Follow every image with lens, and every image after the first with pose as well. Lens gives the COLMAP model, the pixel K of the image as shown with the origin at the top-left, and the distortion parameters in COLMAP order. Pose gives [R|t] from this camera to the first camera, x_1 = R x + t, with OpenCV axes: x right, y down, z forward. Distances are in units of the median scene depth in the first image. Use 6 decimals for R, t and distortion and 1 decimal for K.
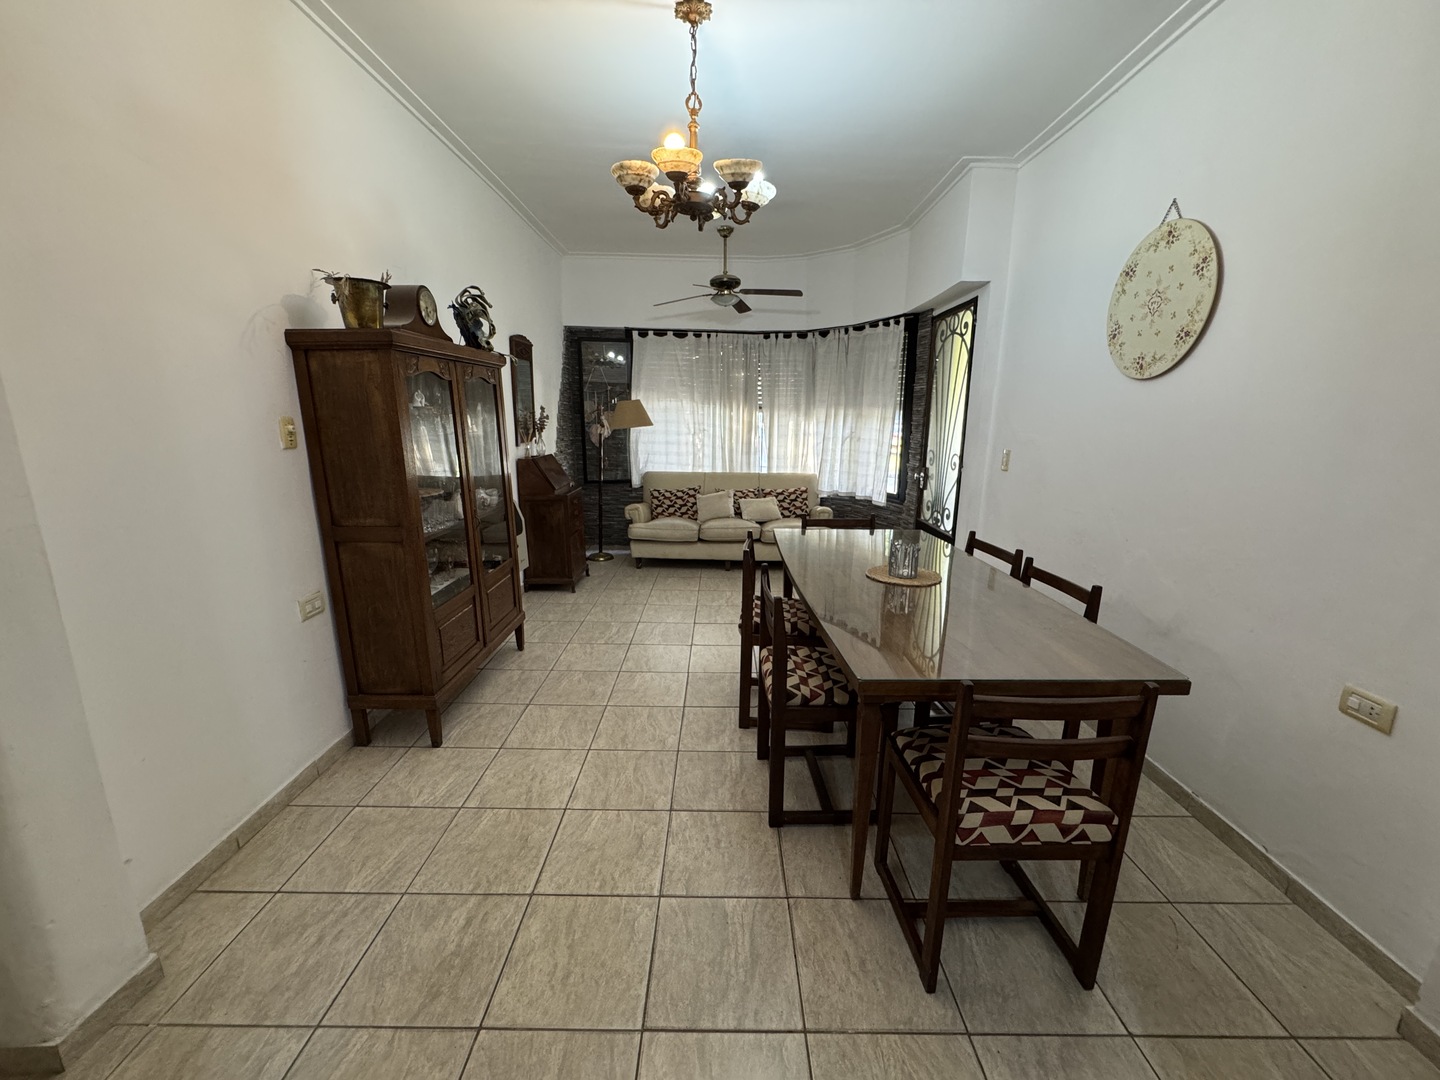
lens RADIAL K [[576.7, 0, 719.7], [0, 576.7, 538.9], [0, 0, 1]] dist [-0.004302, 0.000371]
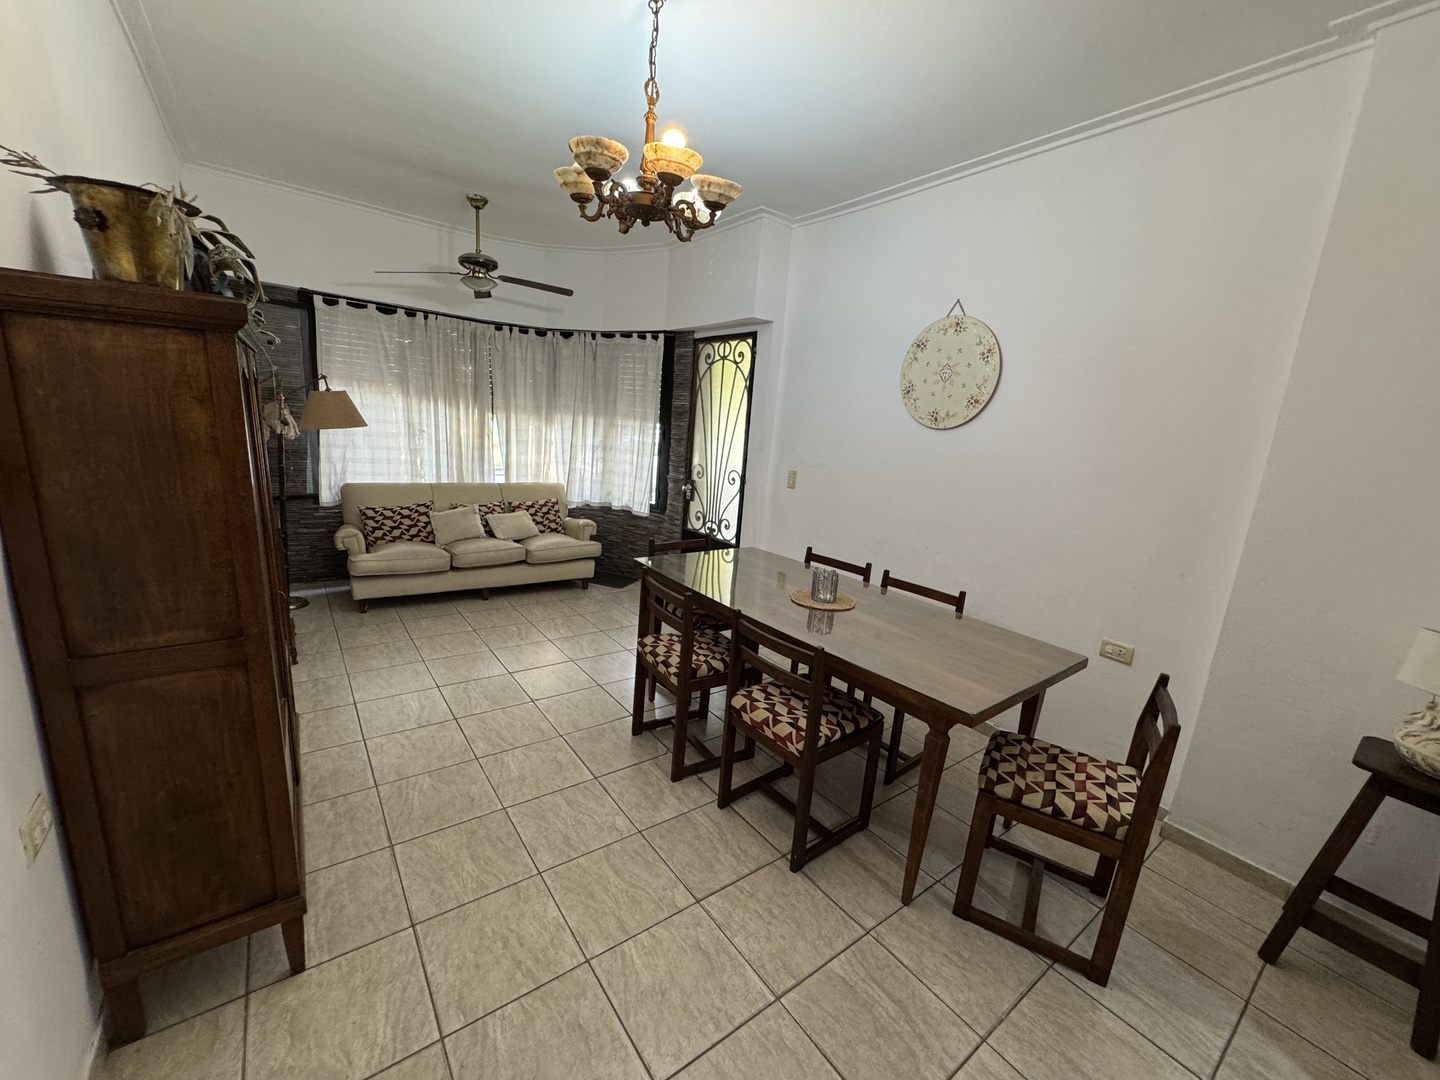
lens RADIAL K [[576.7, 0, 719.7], [0, 576.7, 538.9], [0, 0, 1]] dist [-0.004302, 0.000371]
pose [[0.796826, -0.074745, 0.599567, -0.229234], [0.063252, 0.997185, 0.040252, -0.050807], [-0.600889, 0.005850, 0.799311, 0.110475]]
